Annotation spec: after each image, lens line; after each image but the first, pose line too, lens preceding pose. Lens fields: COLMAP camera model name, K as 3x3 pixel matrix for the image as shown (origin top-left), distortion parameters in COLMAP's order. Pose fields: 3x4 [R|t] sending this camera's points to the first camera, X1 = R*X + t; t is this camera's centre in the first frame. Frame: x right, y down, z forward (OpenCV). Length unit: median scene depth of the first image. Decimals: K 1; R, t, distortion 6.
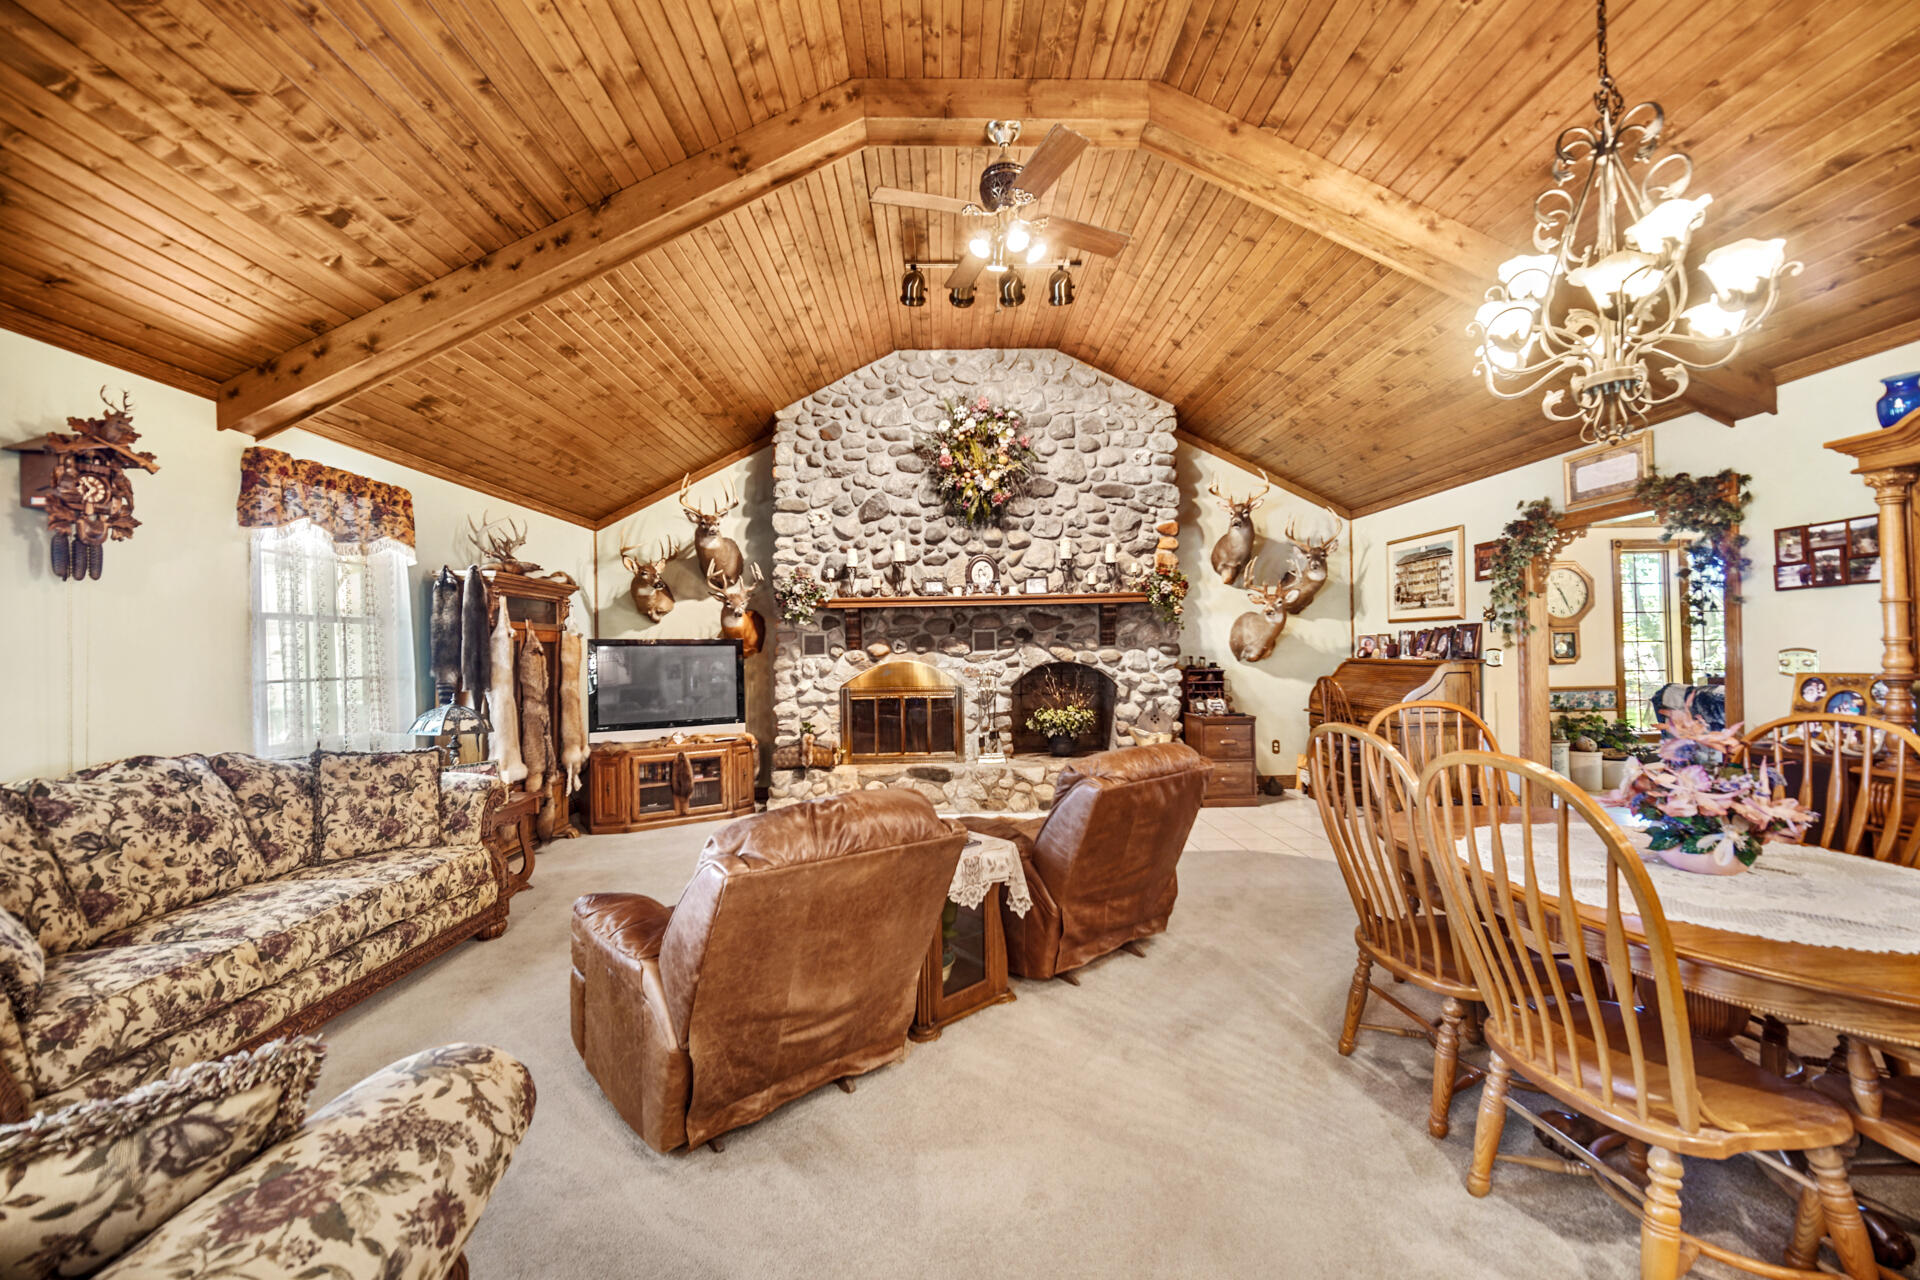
lens RADIAL K [[781.4, 0, 973.2], [0, 781.4, 642.7], [0, 0, 1]] dist [0.003239, -0.000811]
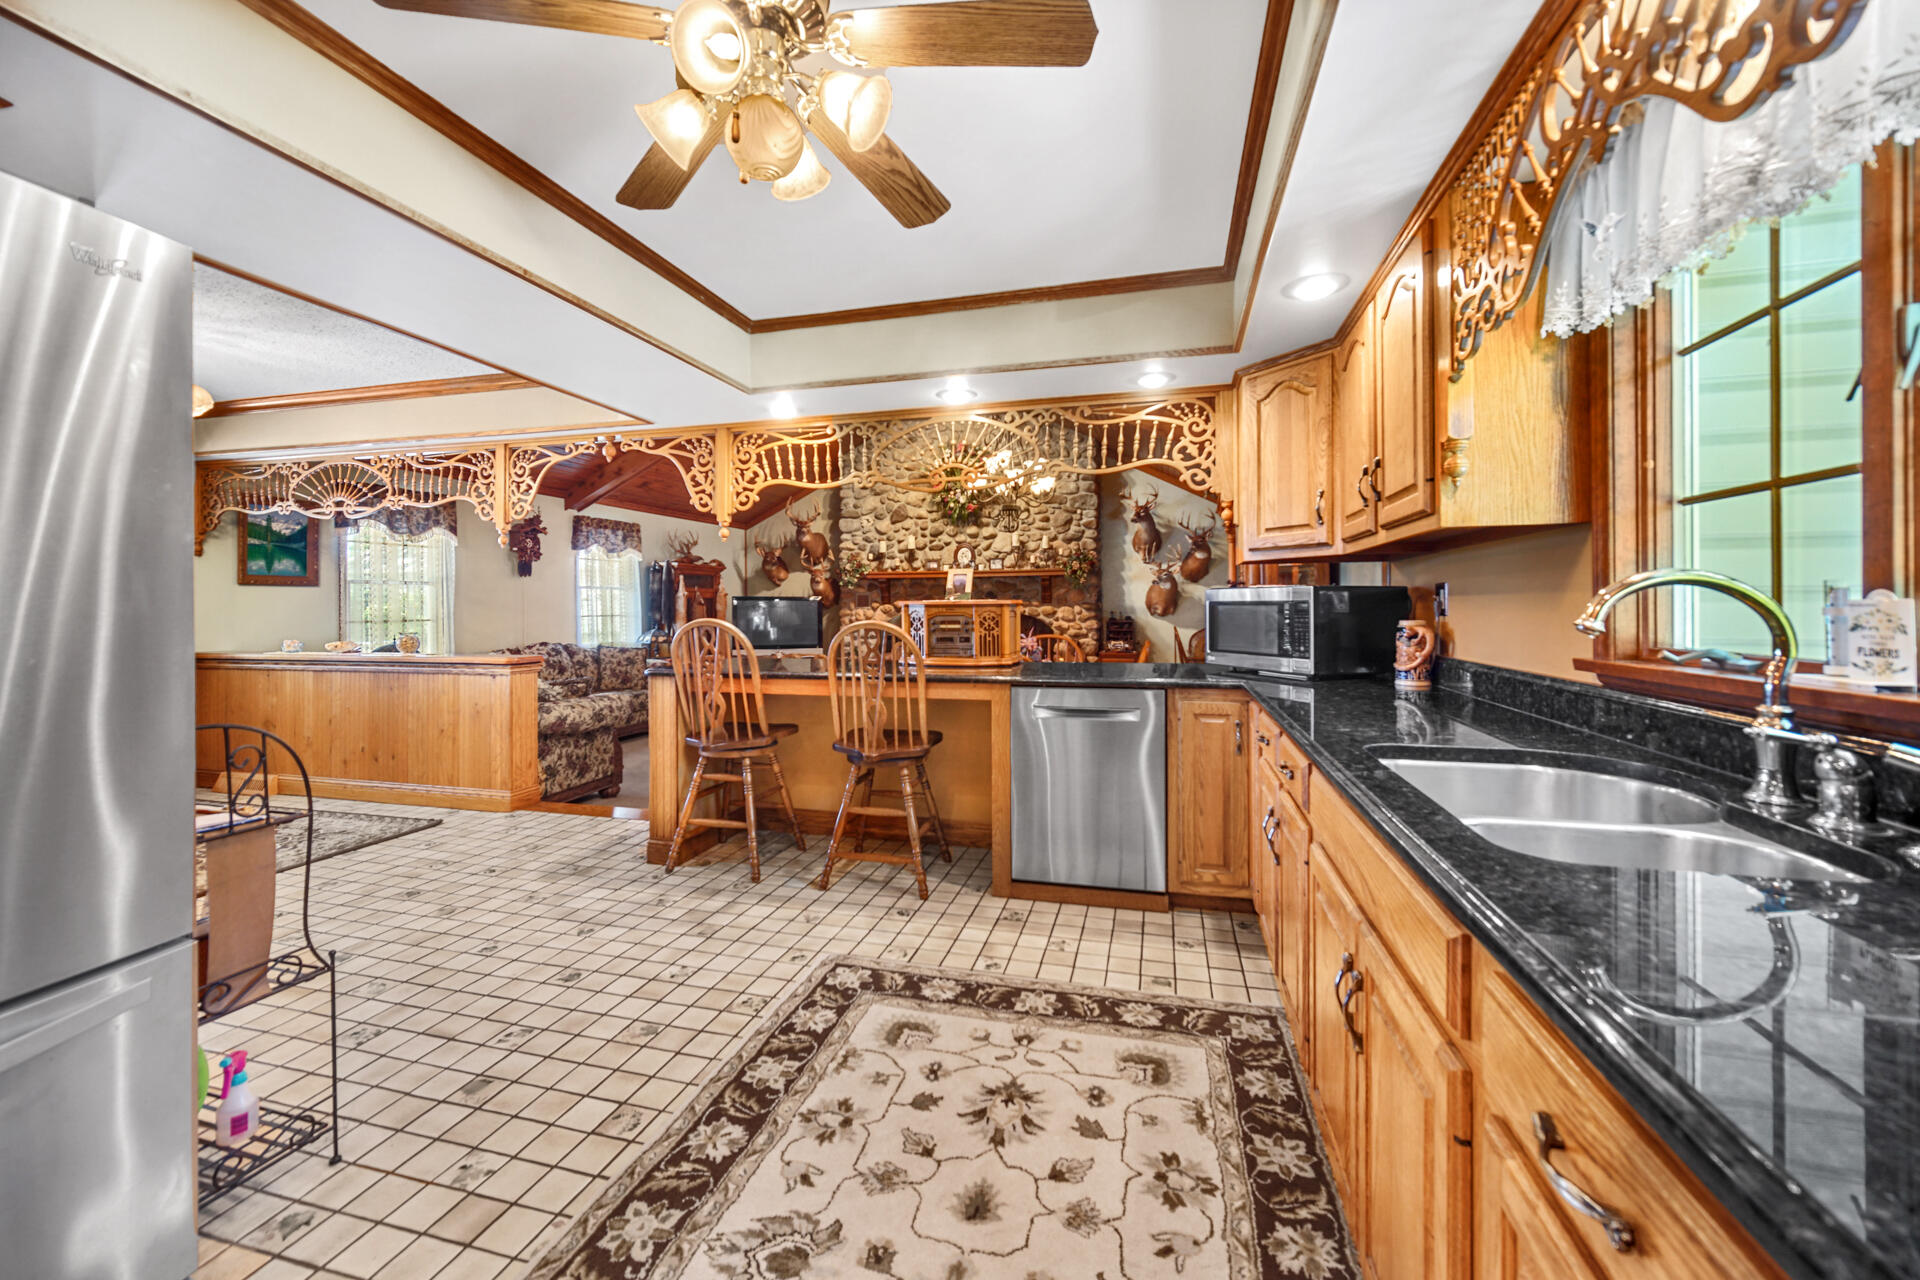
lens RADIAL K [[781.4, 0, 956.6], [0, 781.4, 607.4], [0, 0, 1]] dist [0.003239, -0.000811]
pose [[0.959454, 0.013540, -0.281541, 0.431592], [-0.008789, 0.999797, 0.018132, -0.014606], [0.281729, -0.014922, 0.959378, -0.481638]]
